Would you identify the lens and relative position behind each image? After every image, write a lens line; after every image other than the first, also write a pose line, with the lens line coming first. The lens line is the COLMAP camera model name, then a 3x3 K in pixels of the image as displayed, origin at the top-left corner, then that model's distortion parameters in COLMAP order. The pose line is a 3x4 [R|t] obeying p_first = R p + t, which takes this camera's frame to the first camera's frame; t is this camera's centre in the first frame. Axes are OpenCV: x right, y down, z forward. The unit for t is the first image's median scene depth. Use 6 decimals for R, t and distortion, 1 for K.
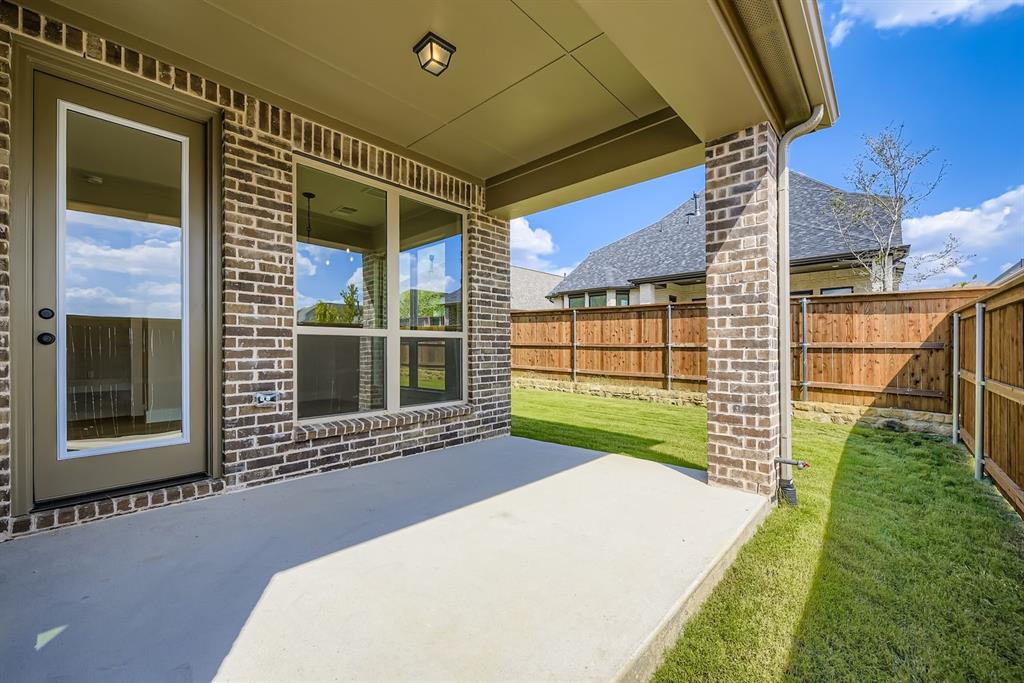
lens RADIAL K [[413.3, 0, 515.3], [0, 413.3, 343.3], [0, 0, 1]] dist [-0.010001, 0.002935]
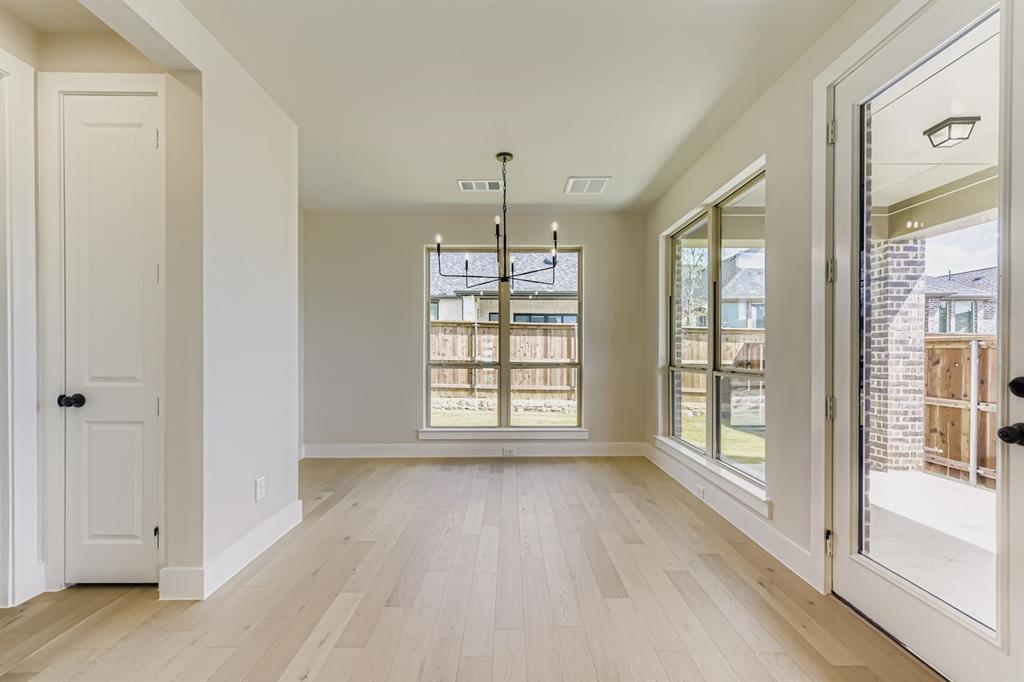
lens RADIAL K [[413.3, 0, 513.9], [0, 413.3, 349.2], [0, 0, 1]] dist [-0.010001, 0.002935]
pose [[0.744354, 0.007095, 0.667748, -0.561991], [-0.012560, 0.999915, 0.003377, -0.032349], [-0.667667, -0.010901, 0.744380, 0.297829]]
